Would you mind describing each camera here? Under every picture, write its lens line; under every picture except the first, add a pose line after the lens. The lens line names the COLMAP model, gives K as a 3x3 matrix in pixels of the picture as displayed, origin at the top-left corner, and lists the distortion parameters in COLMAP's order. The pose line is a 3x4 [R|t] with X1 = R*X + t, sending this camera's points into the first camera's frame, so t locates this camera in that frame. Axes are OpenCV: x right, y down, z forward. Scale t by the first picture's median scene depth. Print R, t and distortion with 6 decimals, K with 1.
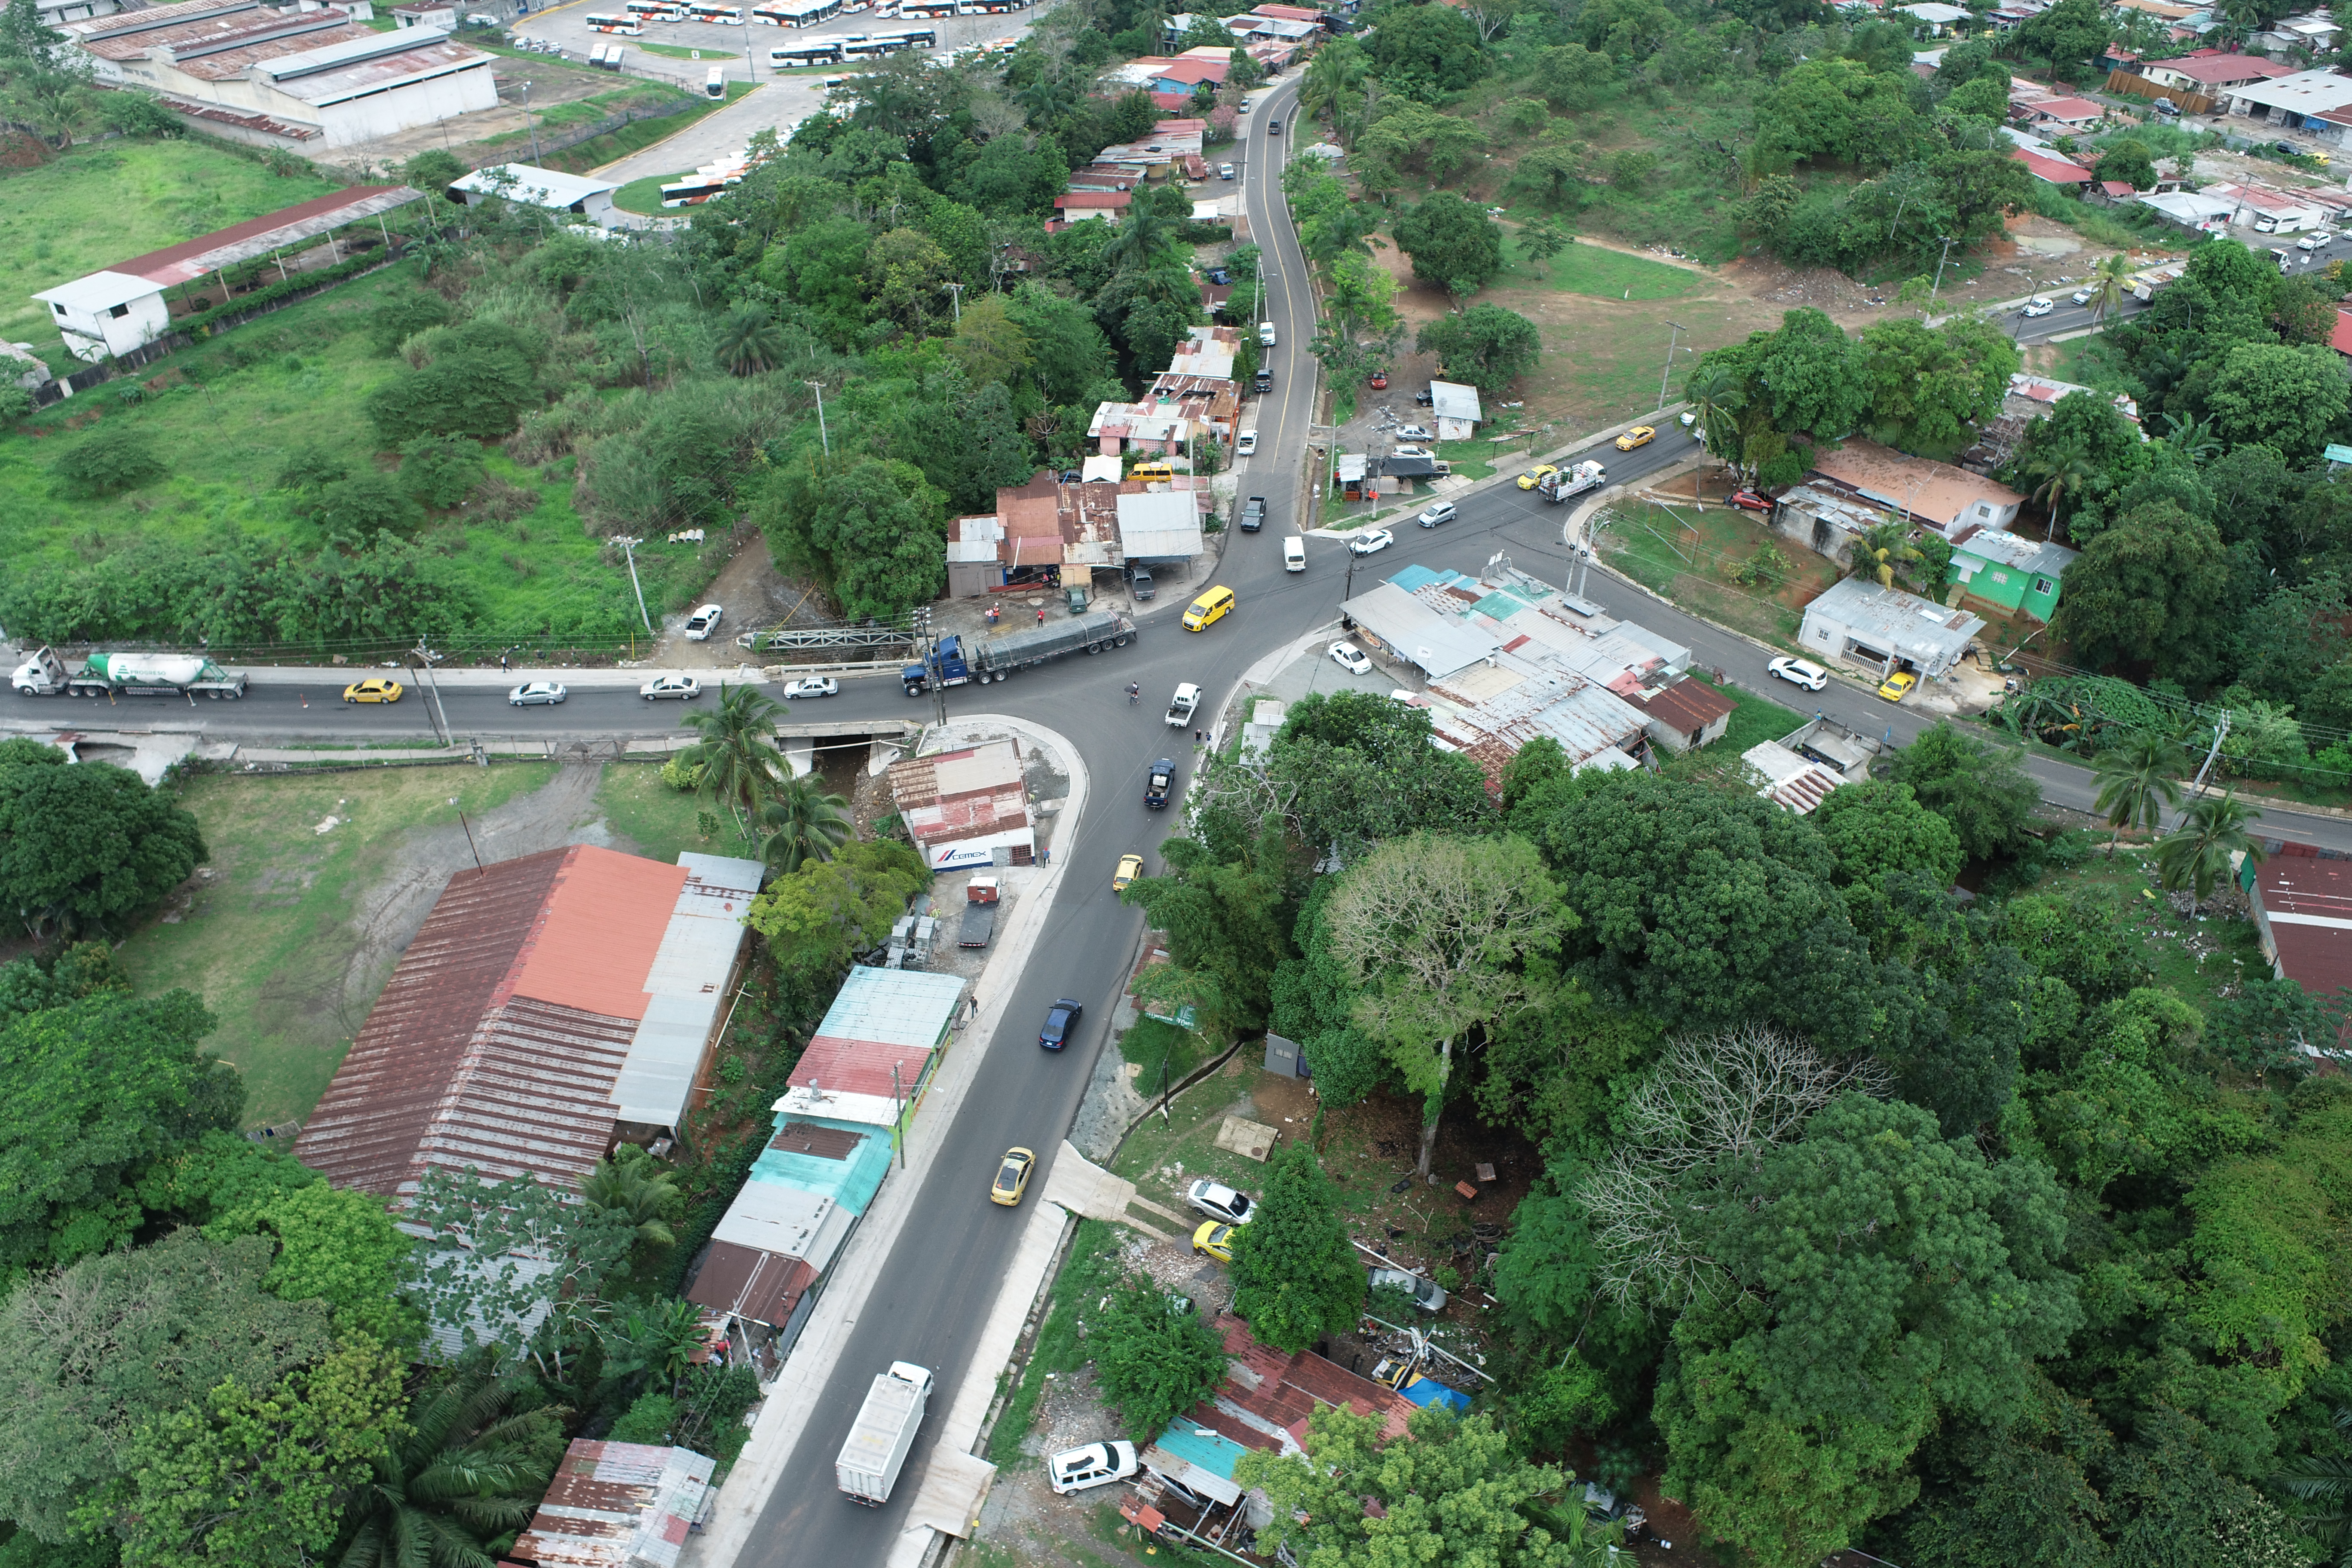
lens RADIAL K [[1595.7, 0, 1176.0], [0, 1595.7, 784.0], [0, 0, 1]] dist [-0.011740, 0.001229]
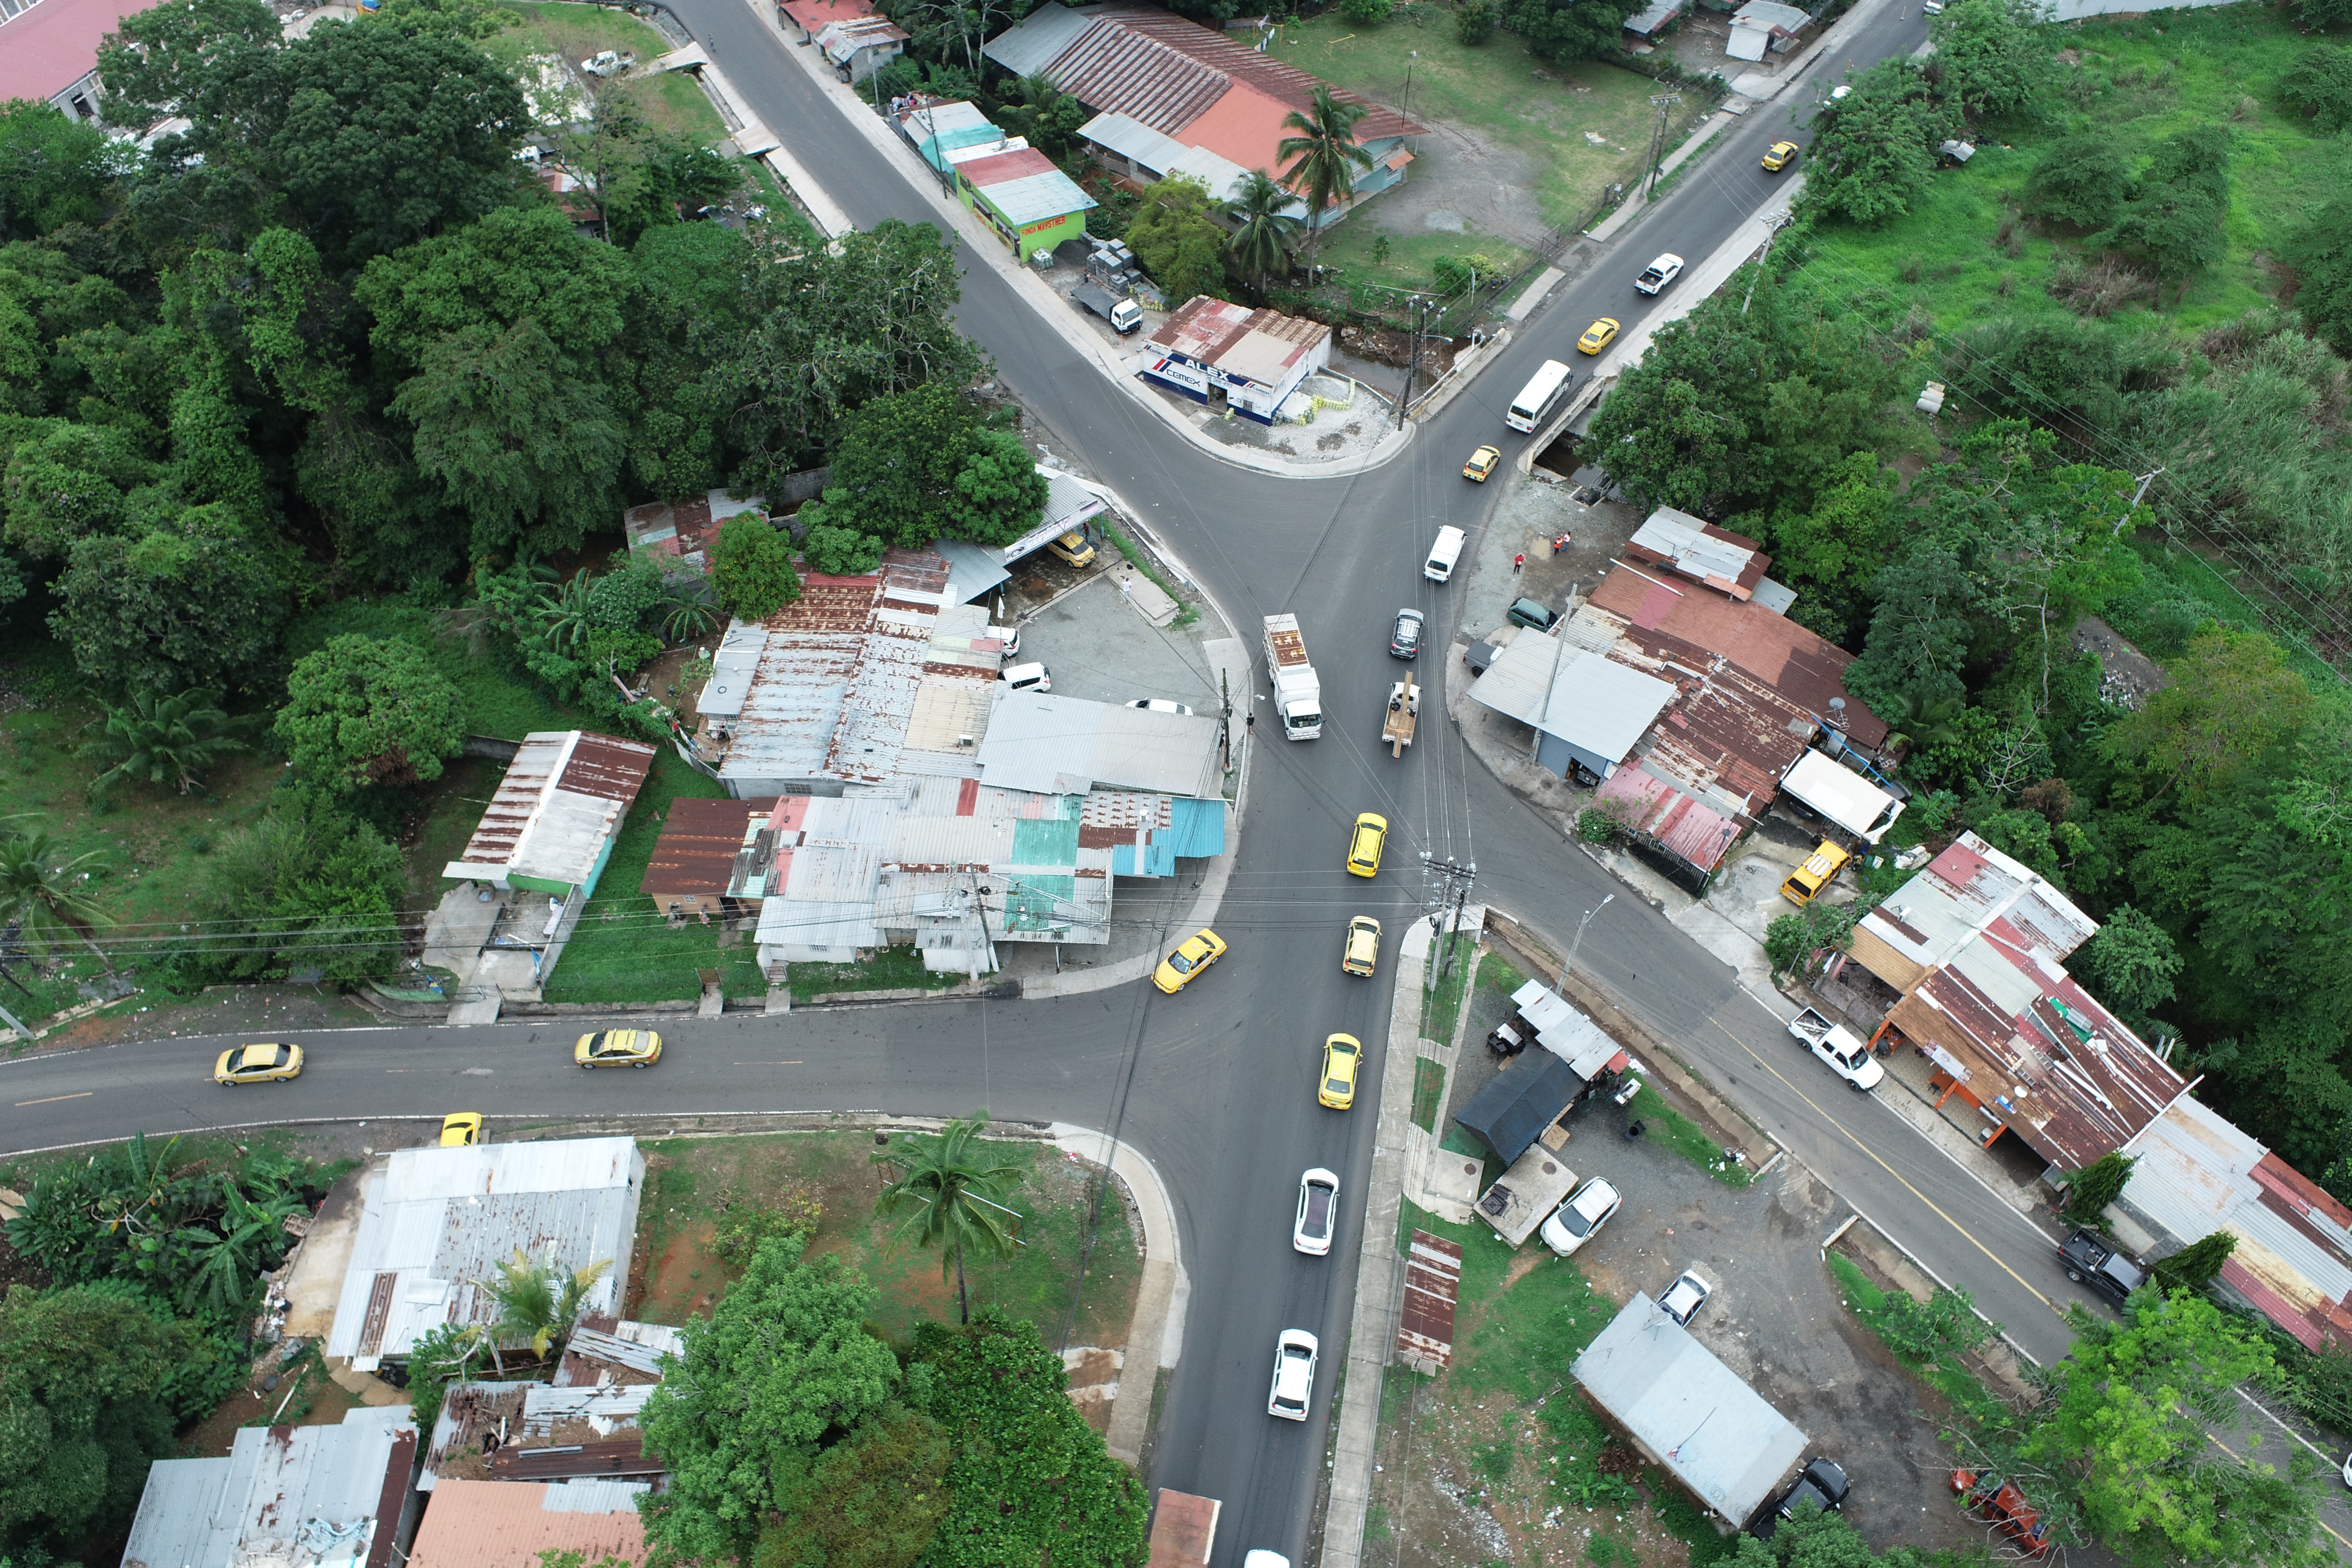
lens RADIAL K [[1595.7, 0, 1176.0], [0, 1595.7, 784.0], [0, 0, 1]] dist [-0.011740, 0.001229]
pose [[-0.681615, 0.565661, -0.464143, 0.415162], [-0.447288, 0.179900, 0.876111, -0.646106], [0.579080, 0.804776, 0.130391, 0.857370]]
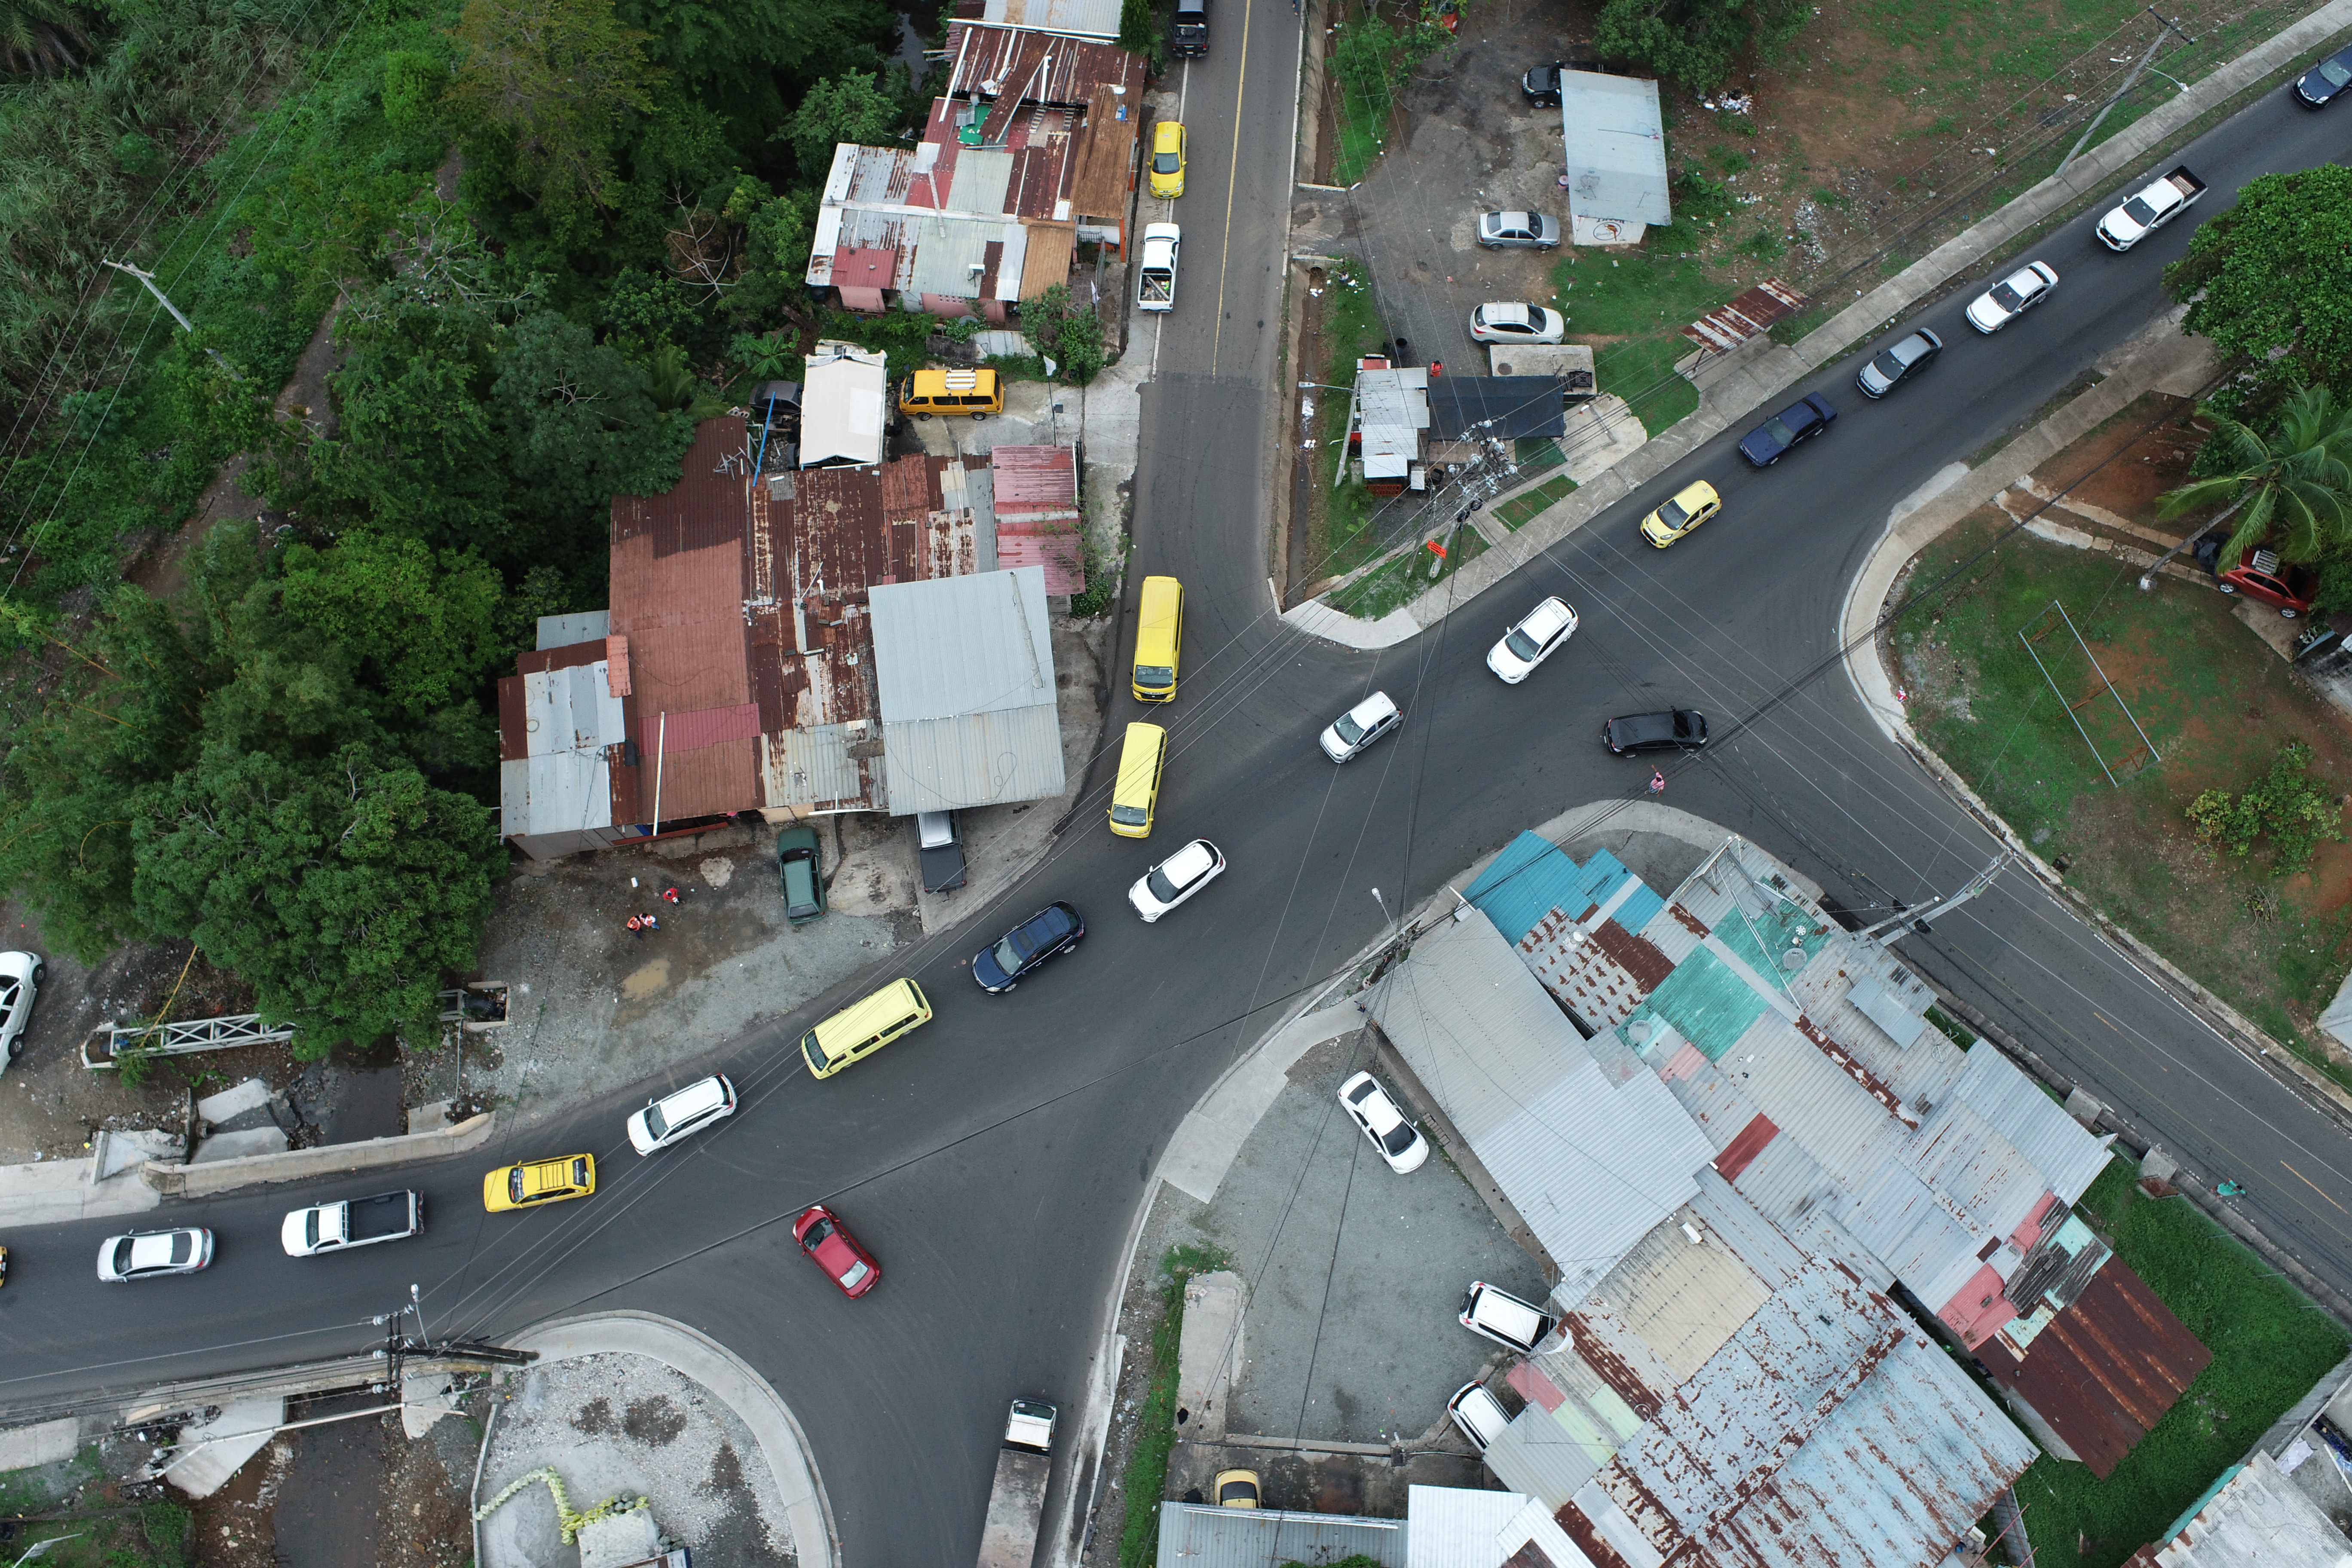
lens RADIAL K [[1595.7, 0, 1176.0], [0, 1595.7, 784.0], [0, 0, 1]] dist [-0.011740, 0.001229]
pose [[0.998876, -0.040766, 0.024183, 0.037120], [0.021380, 0.842851, 0.537722, -0.382982], [-0.042304, -0.536601, 0.842775, 0.603654]]
